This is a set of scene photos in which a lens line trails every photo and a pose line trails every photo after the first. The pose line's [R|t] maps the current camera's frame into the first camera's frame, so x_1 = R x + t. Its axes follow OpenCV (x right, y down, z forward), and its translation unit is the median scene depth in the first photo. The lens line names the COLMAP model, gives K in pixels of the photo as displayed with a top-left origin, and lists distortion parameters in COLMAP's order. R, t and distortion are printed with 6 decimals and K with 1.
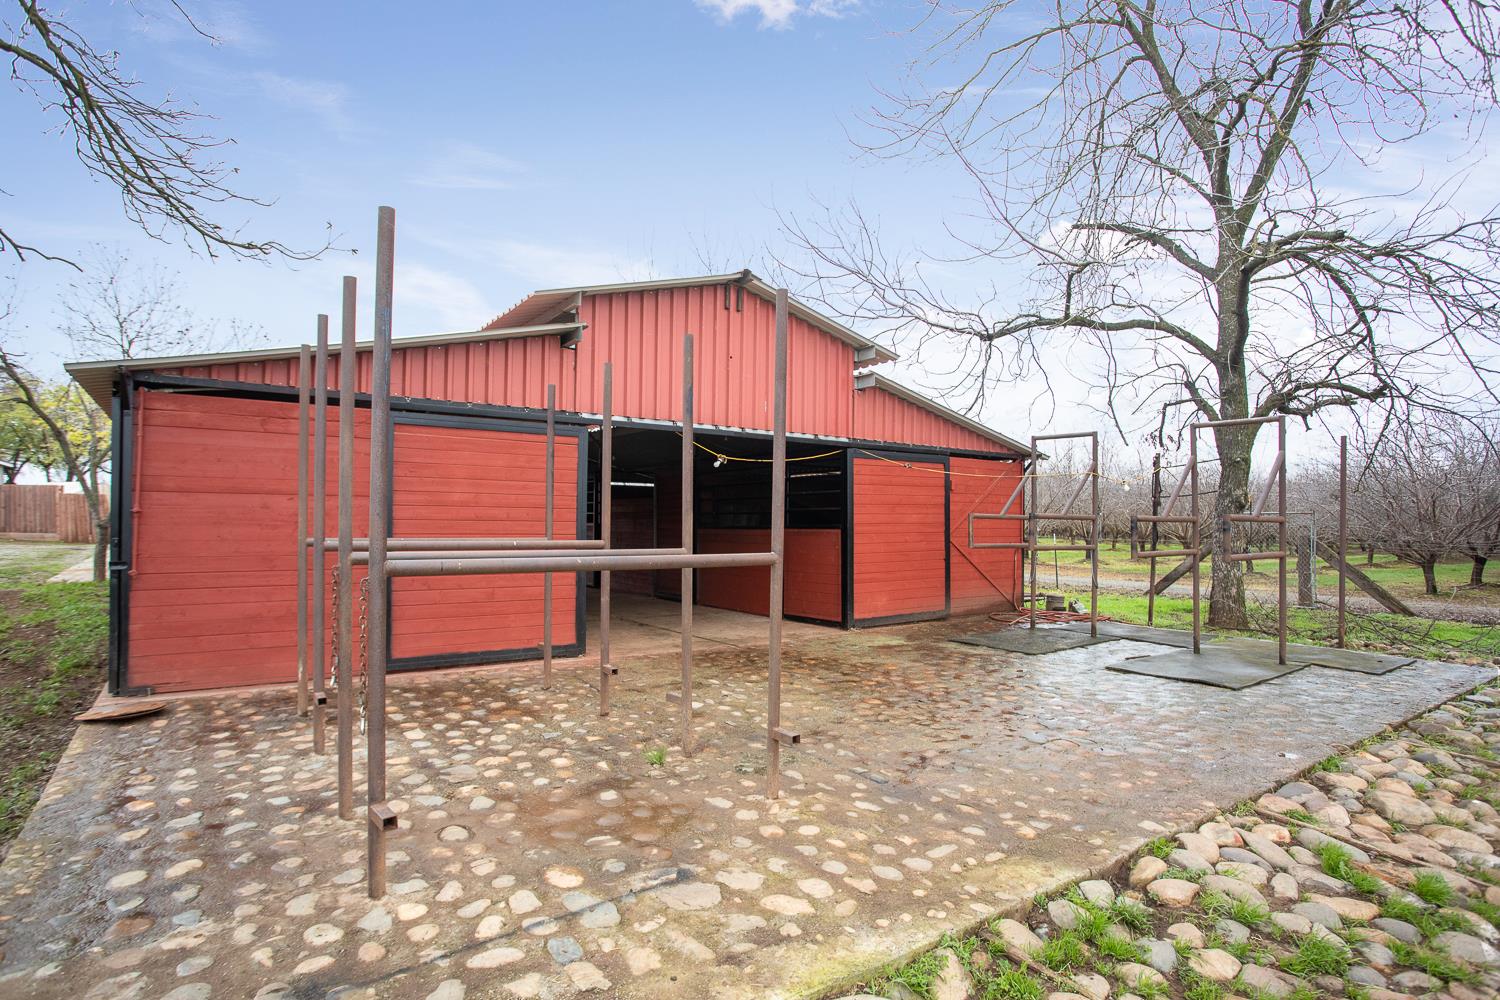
lens RADIAL K [[778.7, 0, 750.0], [0, 778.7, 500.0], [0, 0, 1]] dist [-0.084270, 0.043429]
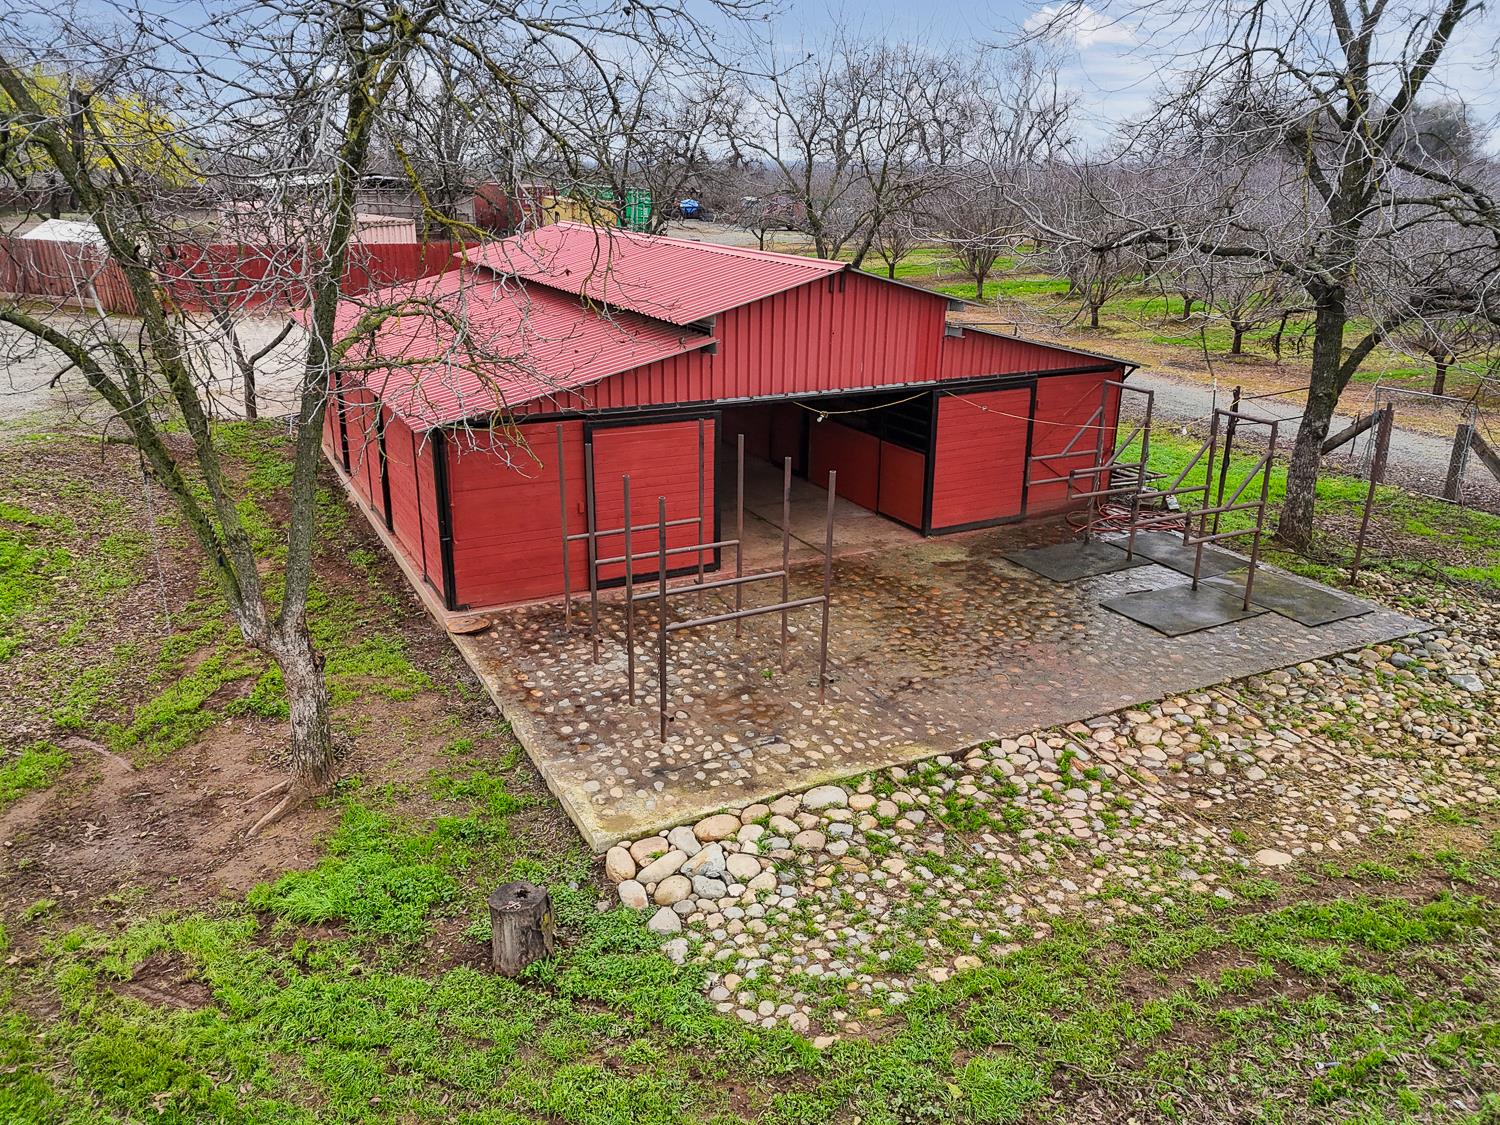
lens RADIAL K [[1095.9, 0, 747.7], [0, 1095.9, 520.5], [0, 0, 1]] dist [0.041506, -0.001613]
pose [[0.989383, 0.049082, -0.136794, 0.231492], [-0.003112, 0.948185, 0.317703, -1.126320], [0.145299, -0.313904, 0.938271, -1.829593]]
